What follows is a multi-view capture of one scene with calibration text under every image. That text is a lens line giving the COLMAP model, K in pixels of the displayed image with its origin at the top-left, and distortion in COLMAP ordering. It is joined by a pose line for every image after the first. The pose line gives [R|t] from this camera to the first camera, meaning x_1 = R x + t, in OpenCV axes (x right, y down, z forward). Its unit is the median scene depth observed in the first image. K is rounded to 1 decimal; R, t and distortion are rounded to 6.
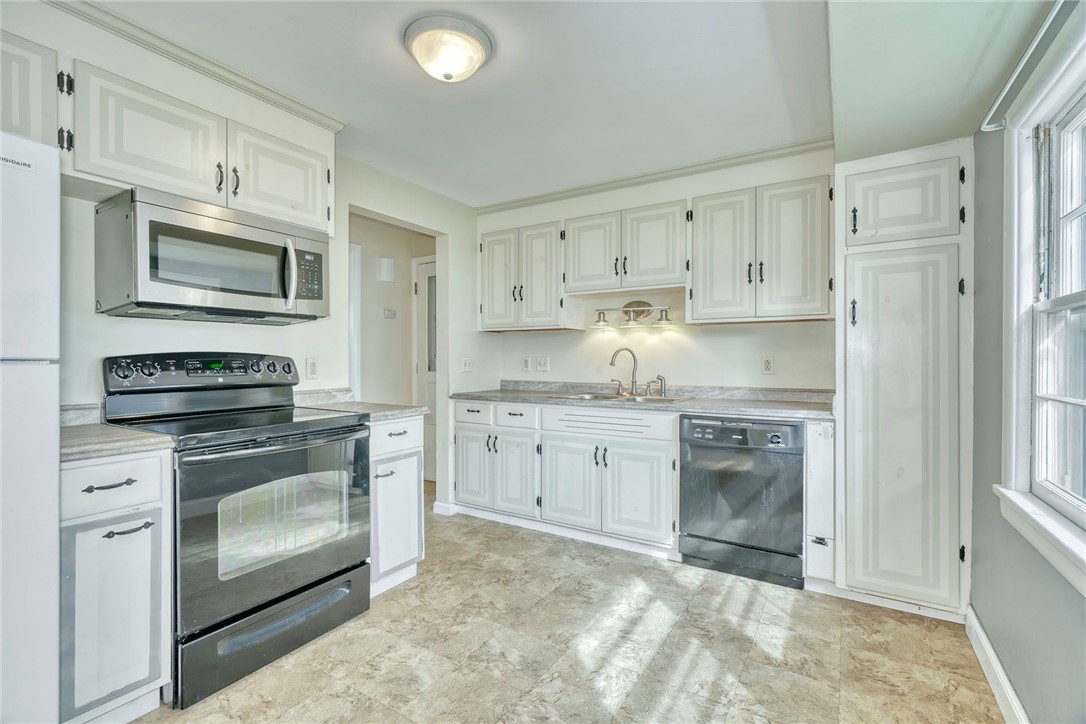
lens RADIAL K [[496.7, 0, 536.0], [0, 496.7, 364.7], [0, 0, 1]] dist [-0.004020, 0.000830]
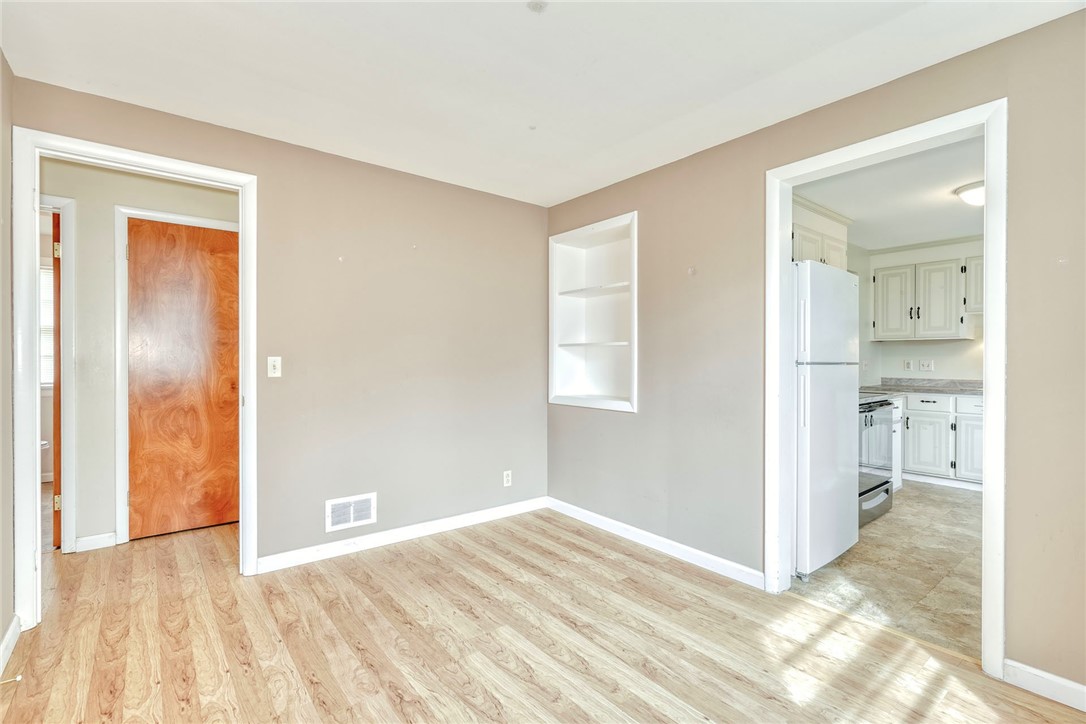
lens RADIAL K [[496.7, 0, 536.0], [0, 496.7, 364.7], [0, 0, 1]] dist [-0.004020, 0.000830]
pose [[0.944774, 0.006843, -0.327652, -0.830268], [-0.007395, 0.999973, -0.000437, 0.006909], [0.327640, 0.002836, 0.944798, -0.889999]]
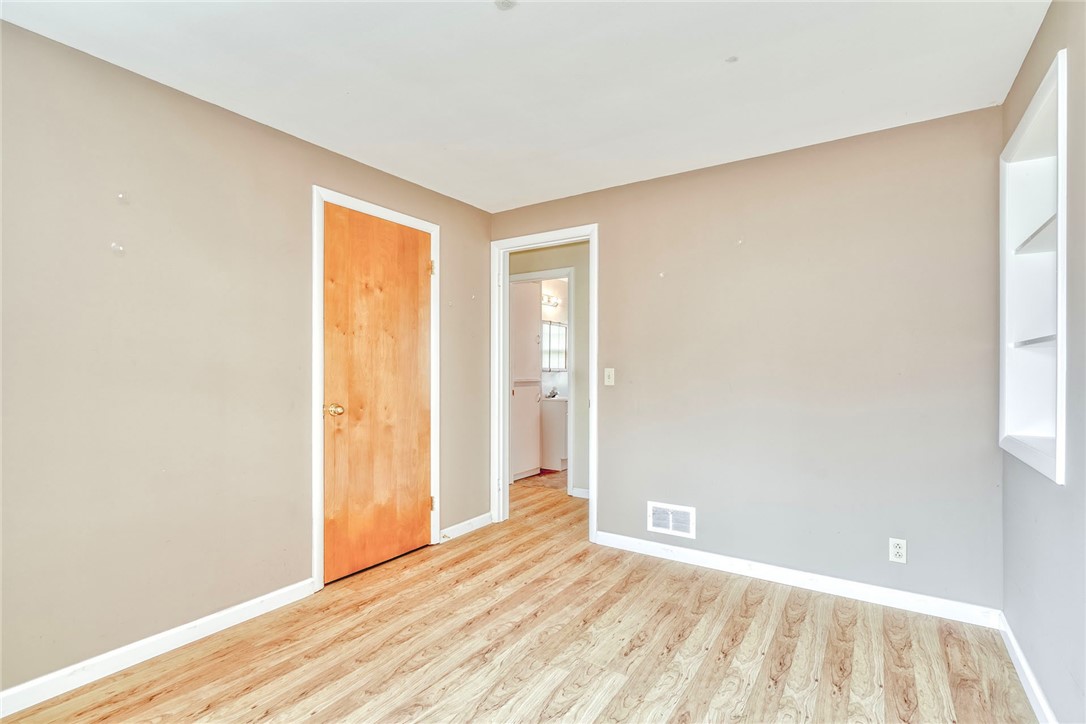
lens RADIAL K [[496.7, 0, 536.0], [0, 496.7, 364.7], [0, 0, 1]] dist [-0.004020, 0.000830]
pose [[-0.010767, -0.010400, -0.999888, -0.395711], [-0.012267, 0.999872, -0.010268, -0.000730], [0.999867, 0.012156, -0.010893, -0.209042]]
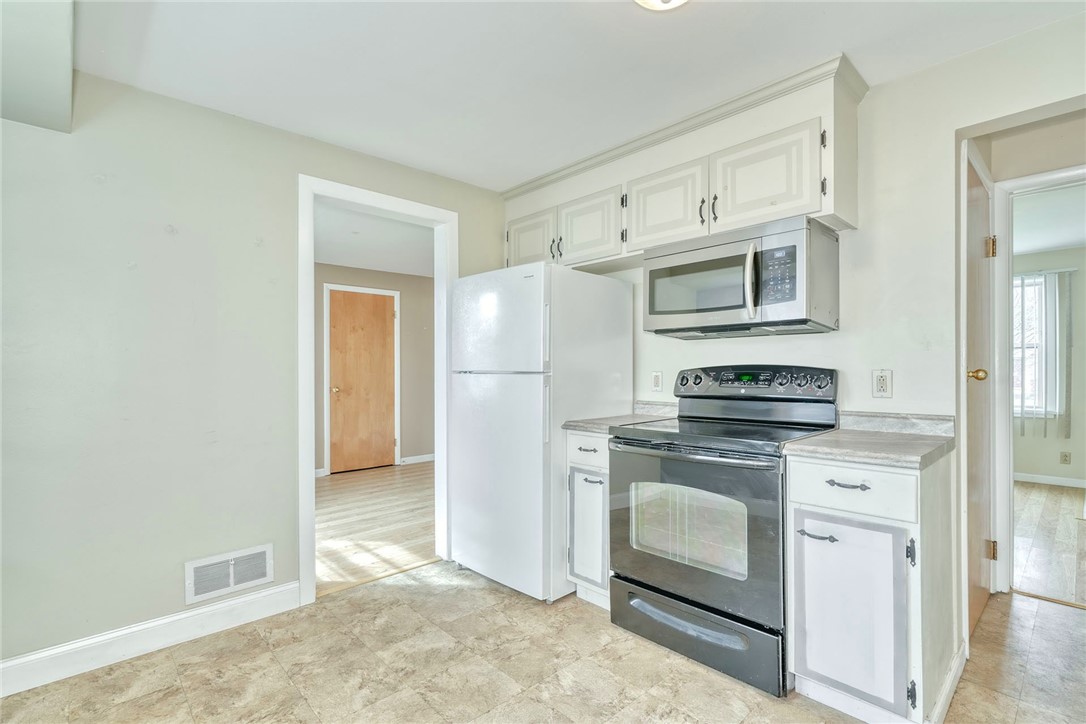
lens RADIAL K [[496.7, 0, 536.0], [0, 496.7, 364.7], [0, 0, 1]] dist [-0.004020, 0.000830]
pose [[-0.247640, -0.008278, -0.968817, 0.486048], [-0.008558, 0.999943, -0.006357, -0.014638], [0.968814, 0.006717, -0.247696, 0.787587]]
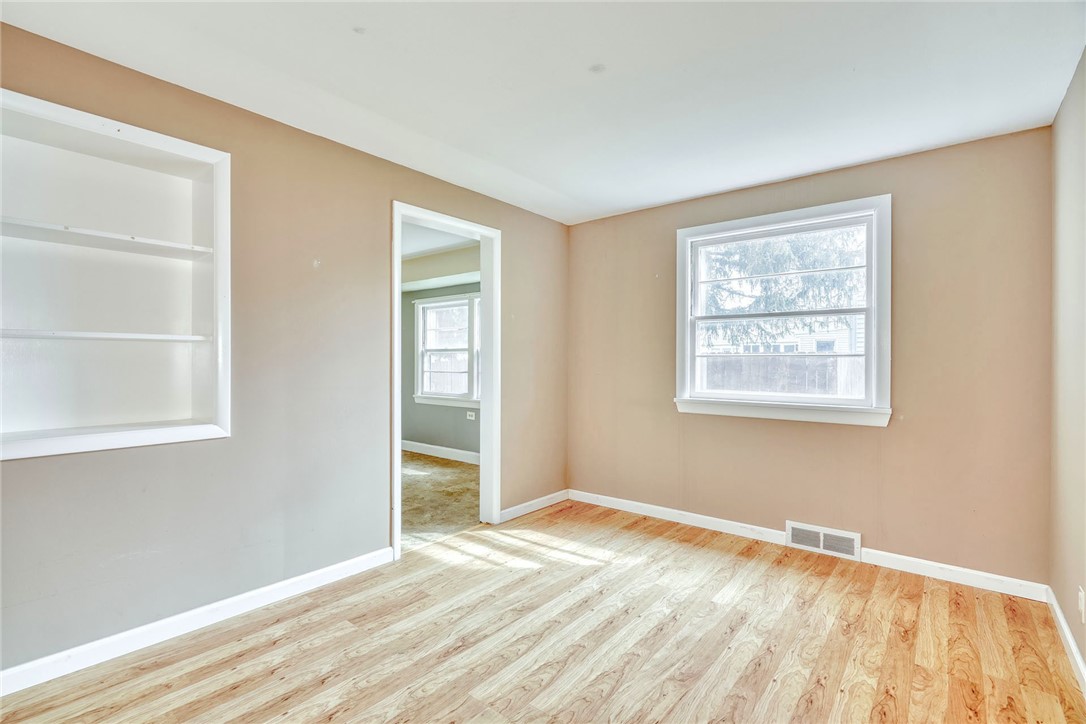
lens RADIAL K [[496.7, 0, 536.0], [0, 496.7, 364.7], [0, 0, 1]] dist [-0.004020, 0.000830]
pose [[0.118365, -0.002261, 0.992968, -1.861254], [0.008067, 0.999967, 0.001316, -0.001121], [-0.992937, 0.007855, 0.118379, -0.253814]]
